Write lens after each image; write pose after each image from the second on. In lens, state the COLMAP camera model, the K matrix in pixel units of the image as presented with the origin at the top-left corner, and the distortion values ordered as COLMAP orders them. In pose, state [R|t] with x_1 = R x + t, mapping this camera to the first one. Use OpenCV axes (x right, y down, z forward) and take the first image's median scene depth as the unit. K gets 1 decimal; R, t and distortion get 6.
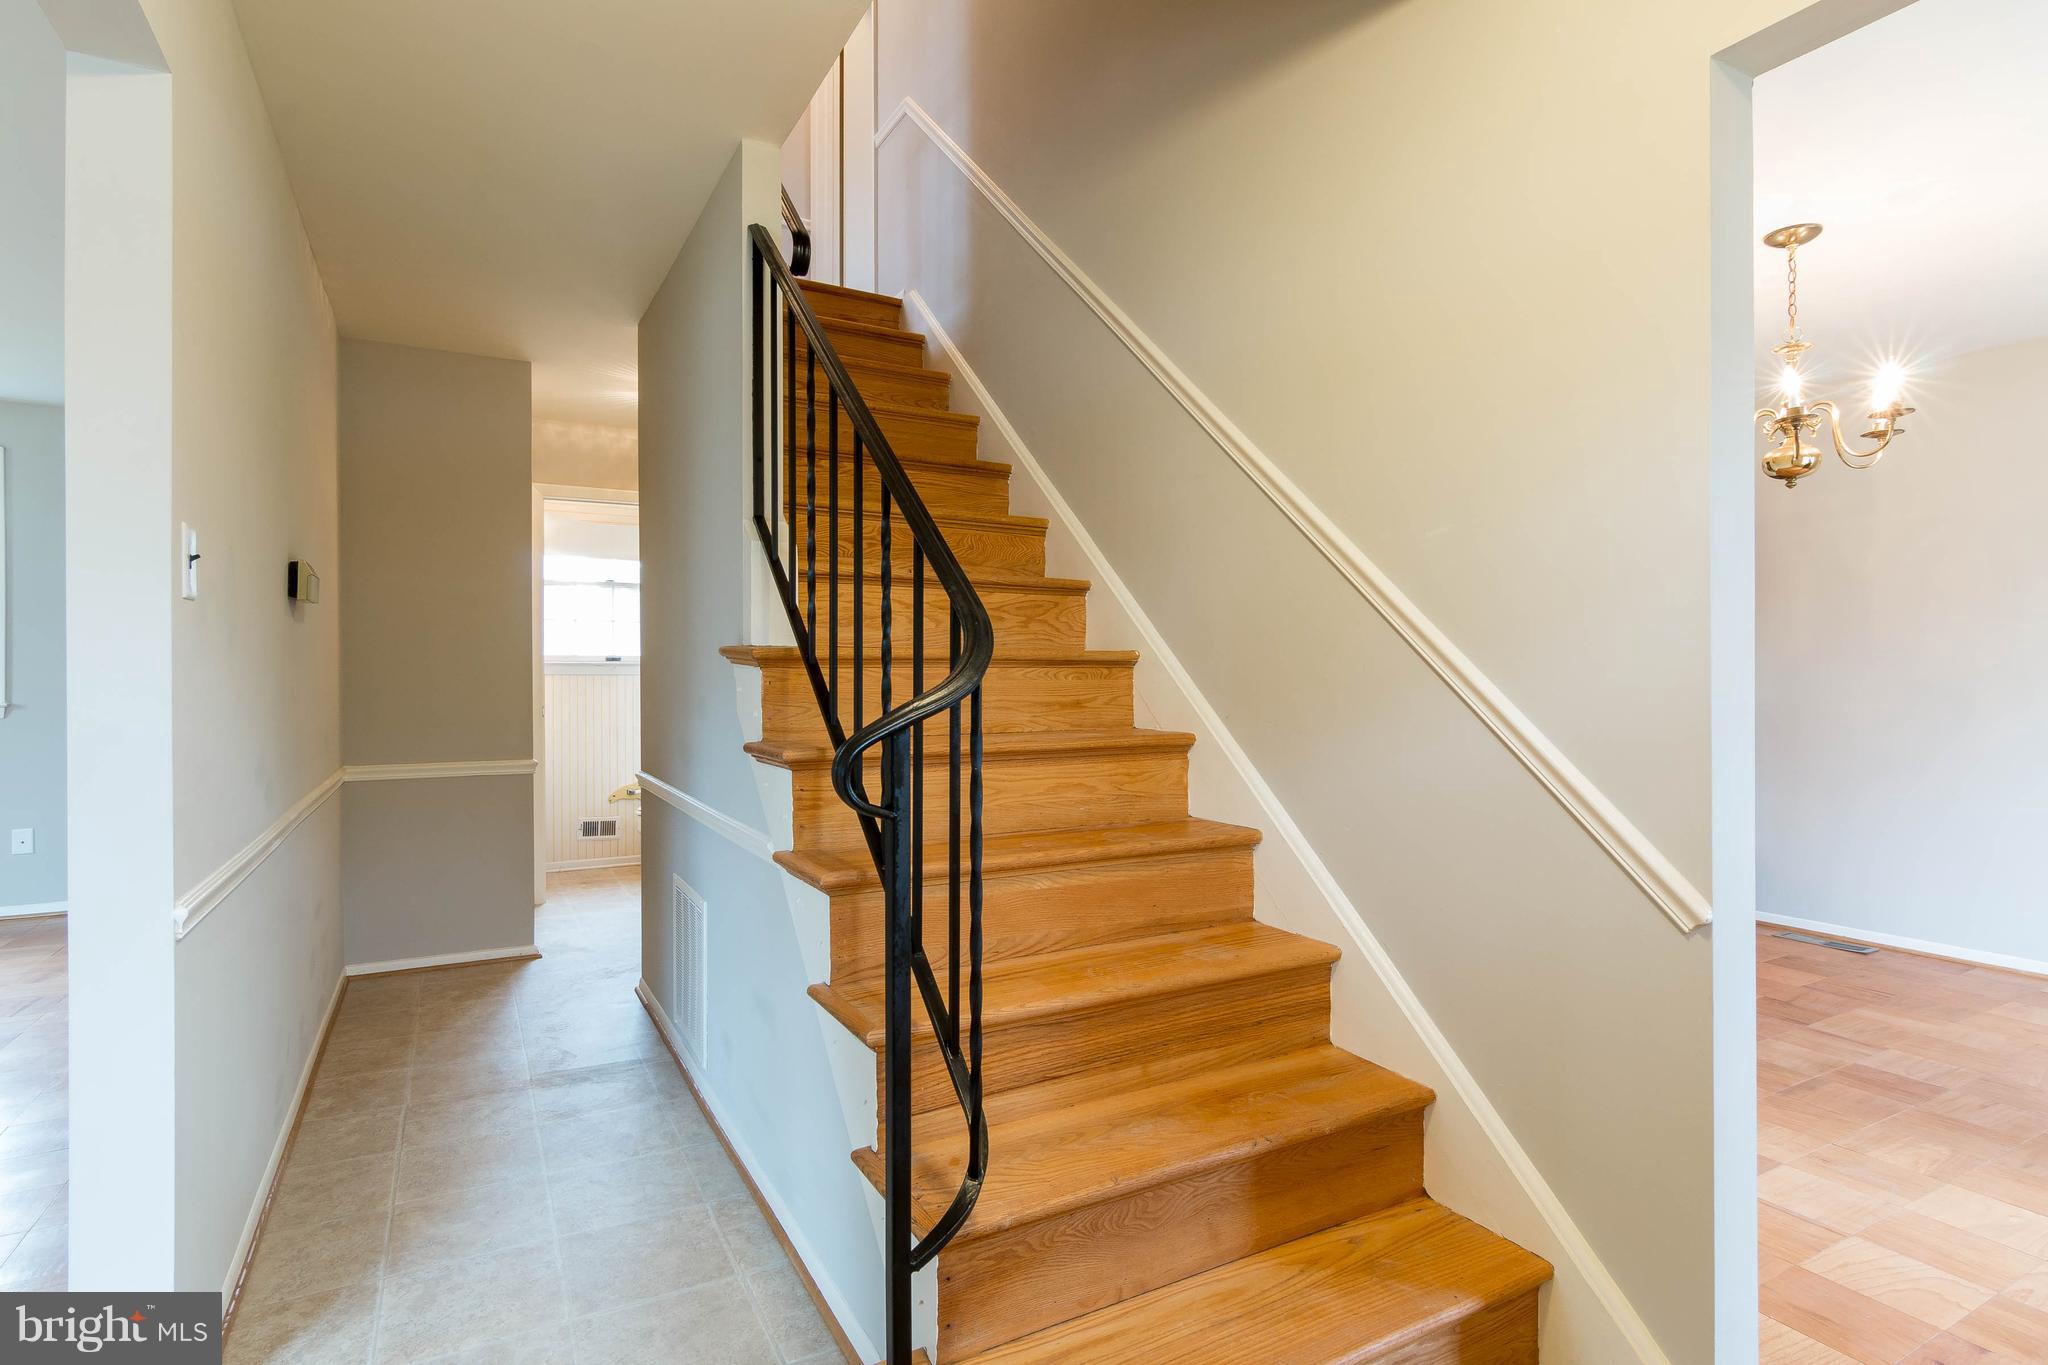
lens RADIAL K [[1039.7, 0, 1014.5], [0, 1039.7, 676.4], [0, 0, 1]] dist [0.000339, 0.003360]
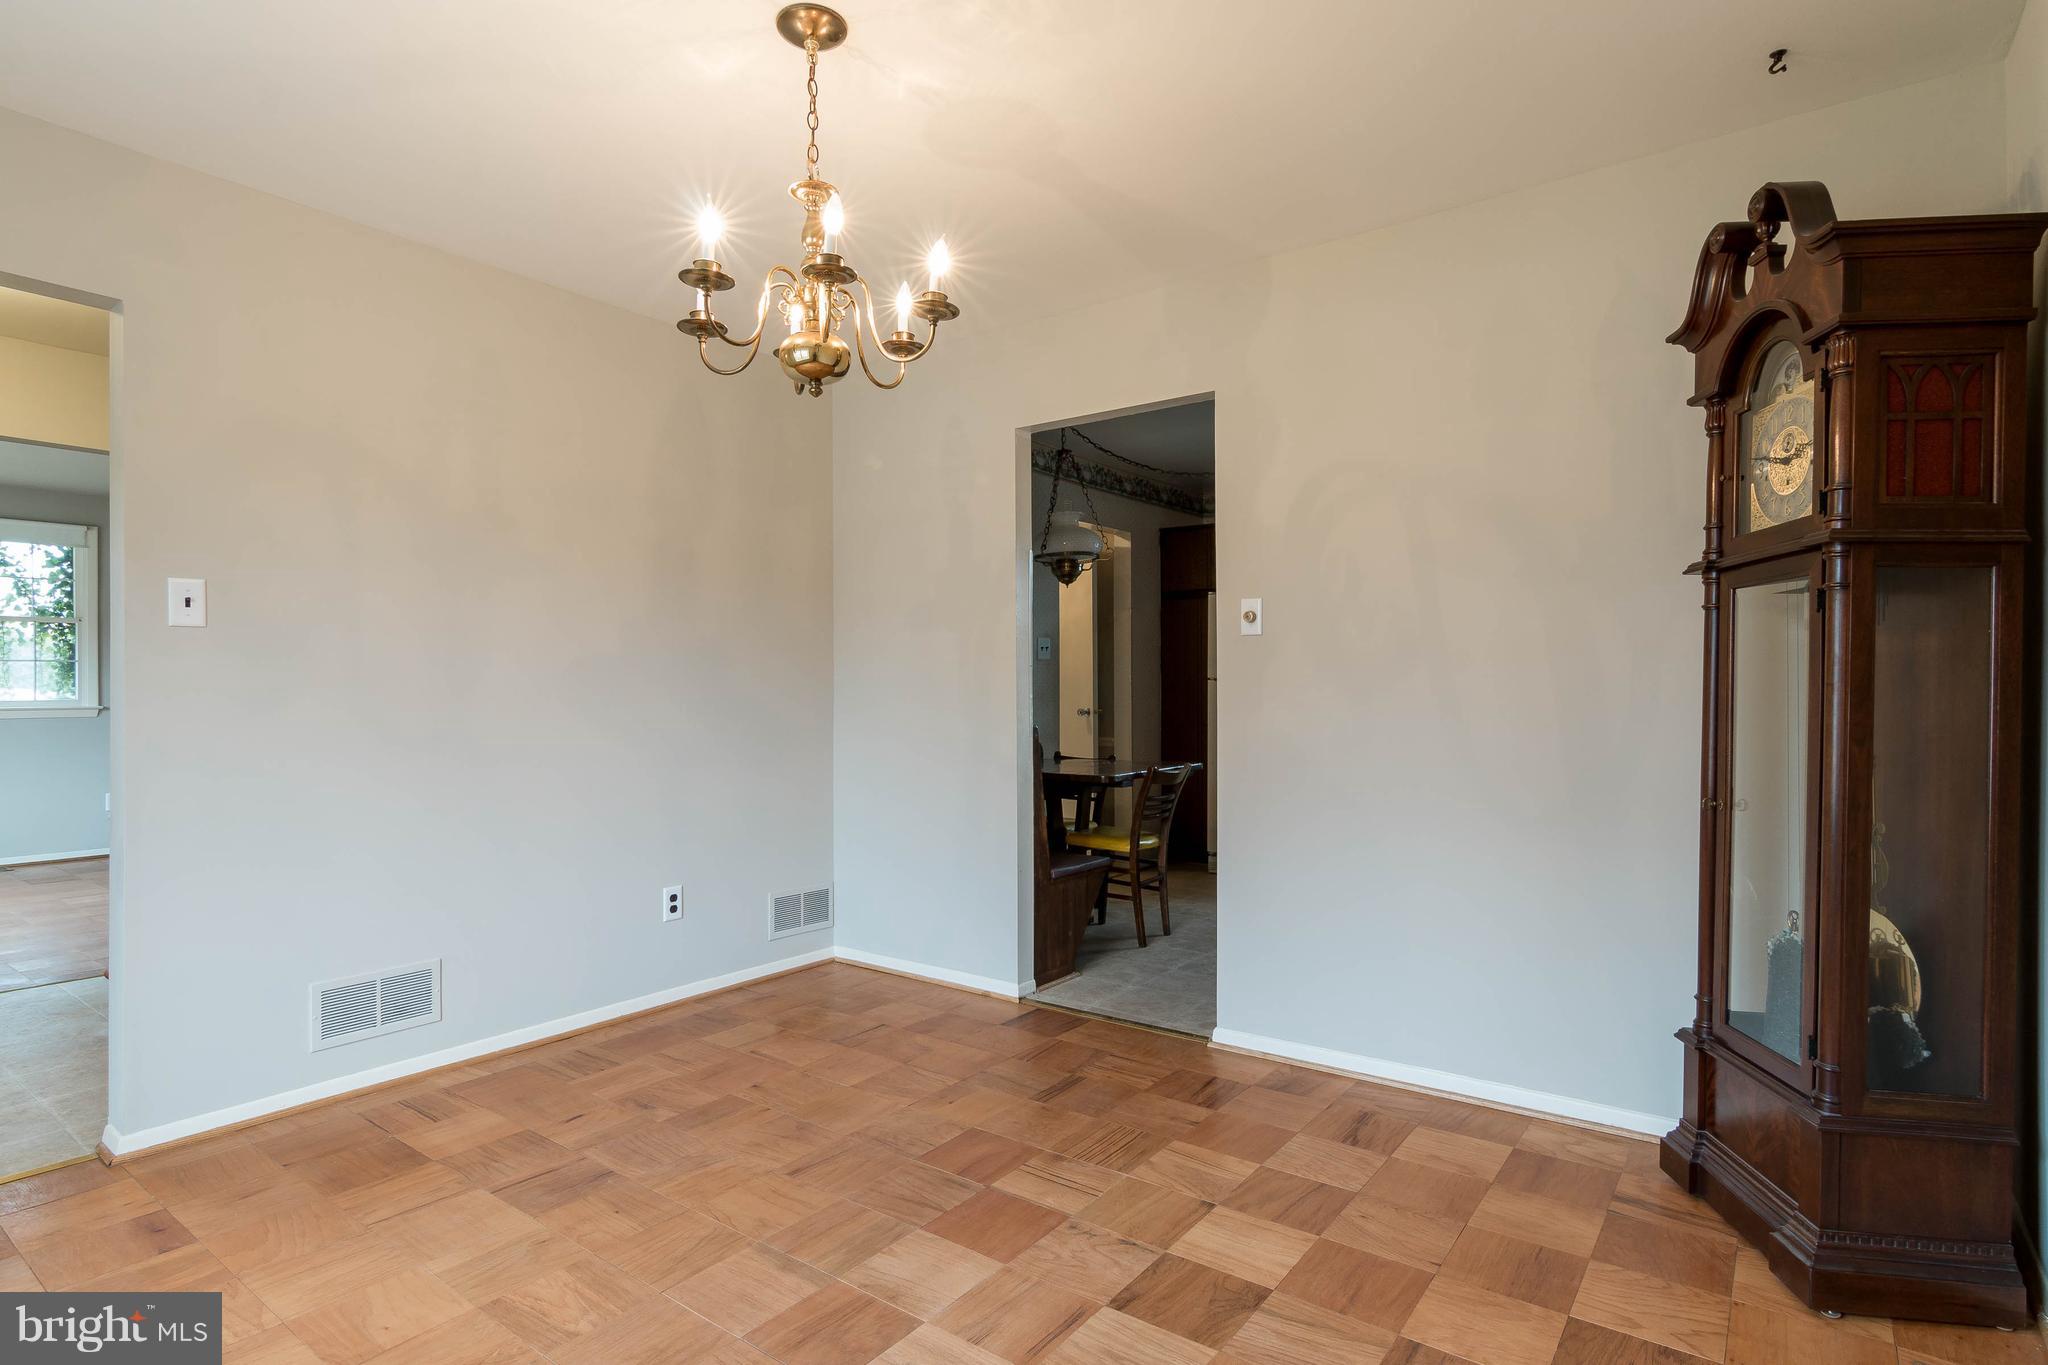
lens RADIAL K [[1039.7, 0, 1013.3], [0, 1039.7, 698.1], [0, 0, 1]] dist [0.000339, 0.003360]
pose [[0.405707, 0.006126, -0.913982, 1.393236], [-0.000550, 0.999979, 0.006458, 0.012578], [0.914003, -0.002117, 0.405702, 0.823785]]
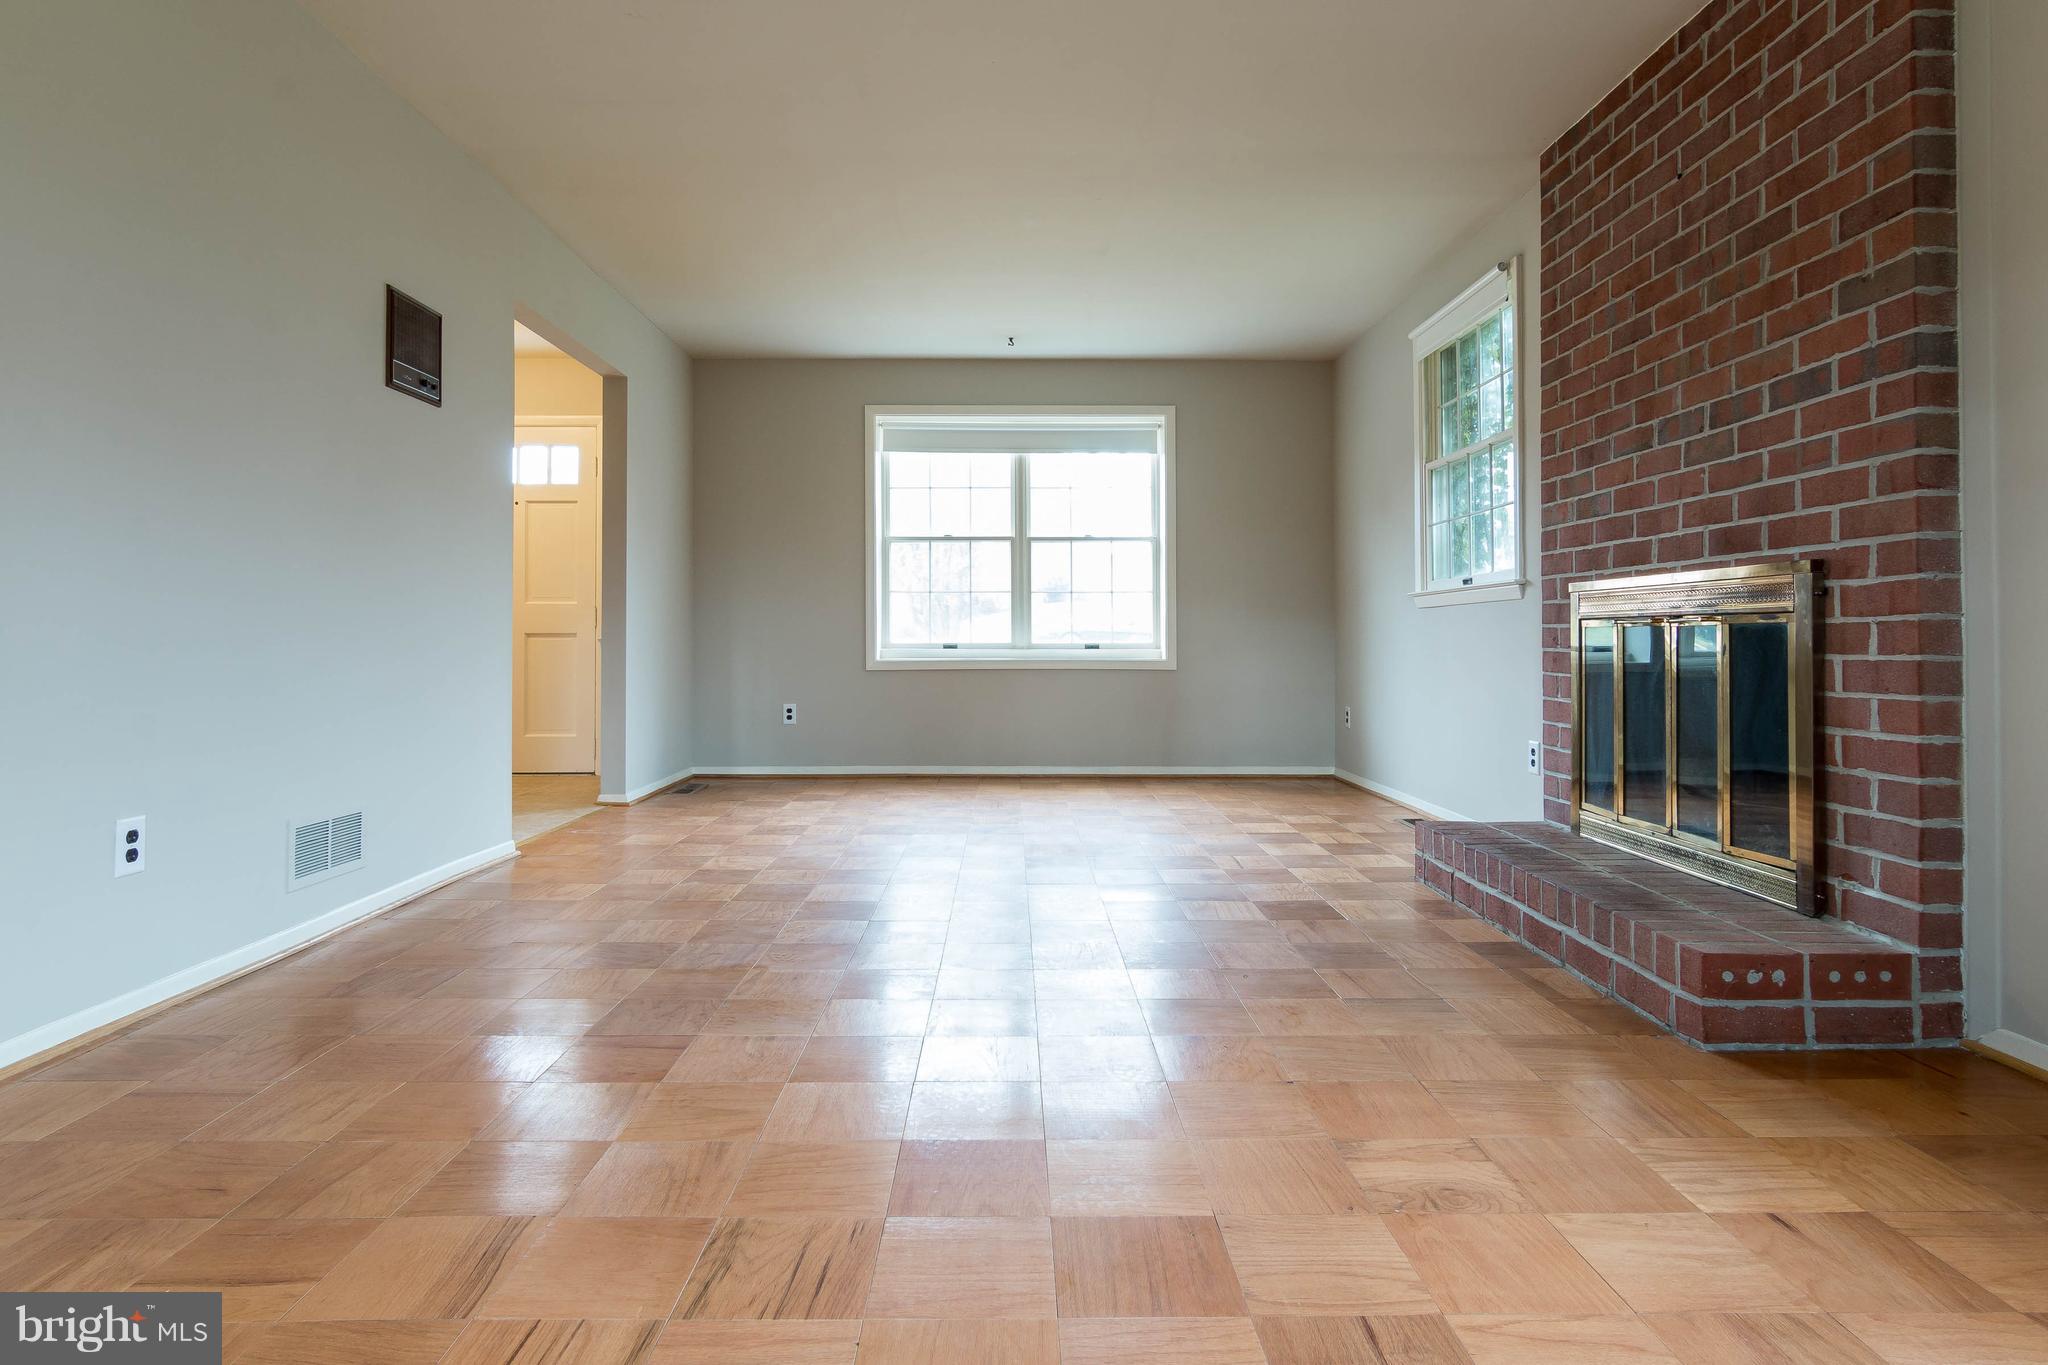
lens RADIAL K [[1039.7, 0, 1018.8], [0, 1039.7, 632.9], [0, 0, 1]] dist [0.000339, 0.003360]
pose [[-0.879417, 0.004399, 0.476031, 0.299598], [0.003779, 0.999990, -0.002258, 0.049458], [-0.476037, -0.000187, -0.879425, 1.002124]]
